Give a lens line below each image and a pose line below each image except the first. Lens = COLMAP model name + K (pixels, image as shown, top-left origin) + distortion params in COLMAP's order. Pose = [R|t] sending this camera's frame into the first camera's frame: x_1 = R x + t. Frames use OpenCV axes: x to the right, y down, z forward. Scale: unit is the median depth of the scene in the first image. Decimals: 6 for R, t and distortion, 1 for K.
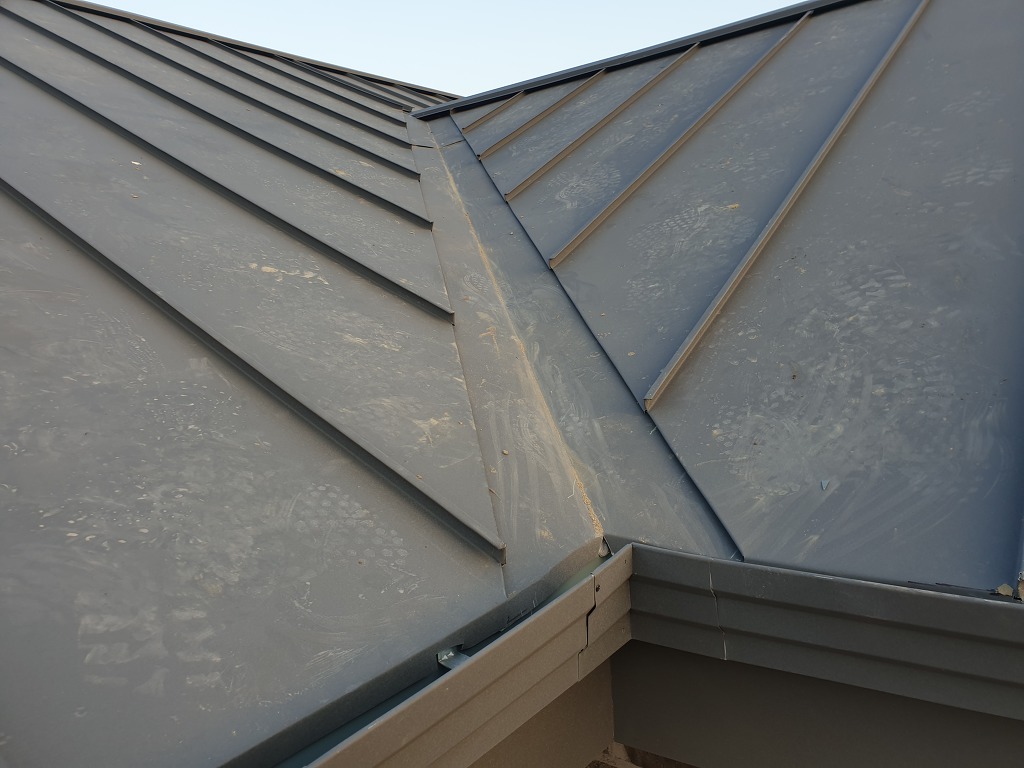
lens RADIAL K [[775.6, 0, 512.0], [0, 775.6, 384.0], [0, 0, 1]] dist [0.039966, 0.000311]
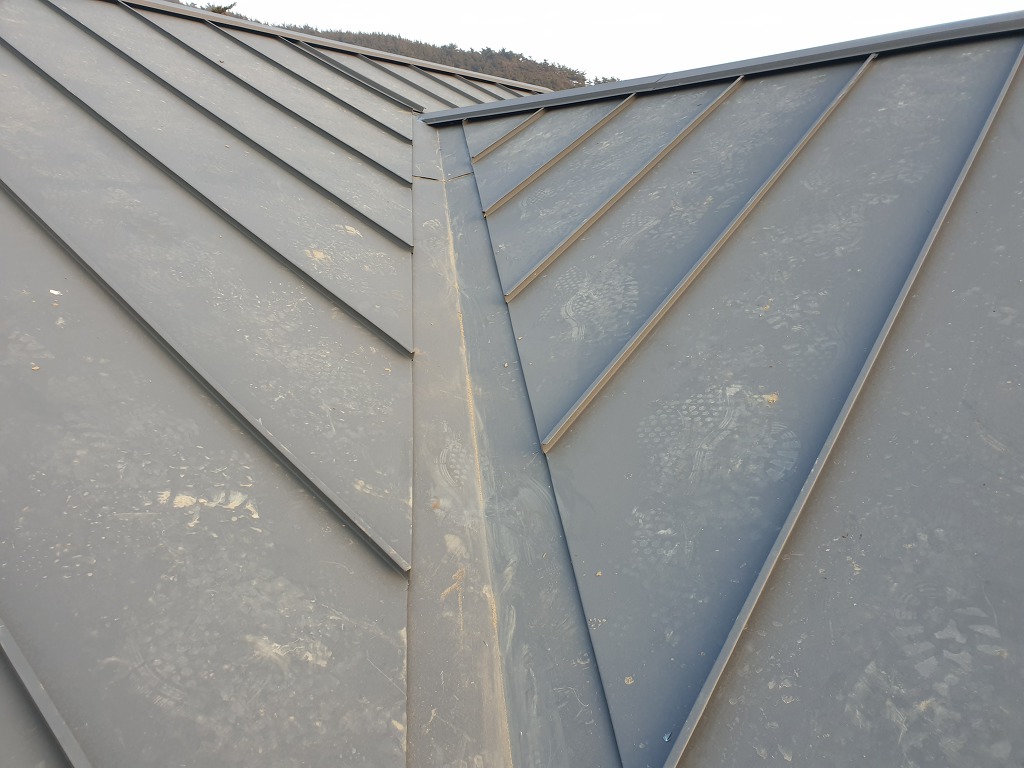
lens RADIAL K [[796.1, 0, 512.0], [0, 796.1, 384.0], [0, 0, 1]] dist [0.035363, -0.013705]
pose [[0.999061, 0.031044, -0.030222, 0.040066], [-0.029231, 0.997847, 0.058705, -0.274298], [0.031979, -0.057766, 0.997818, 0.163182]]
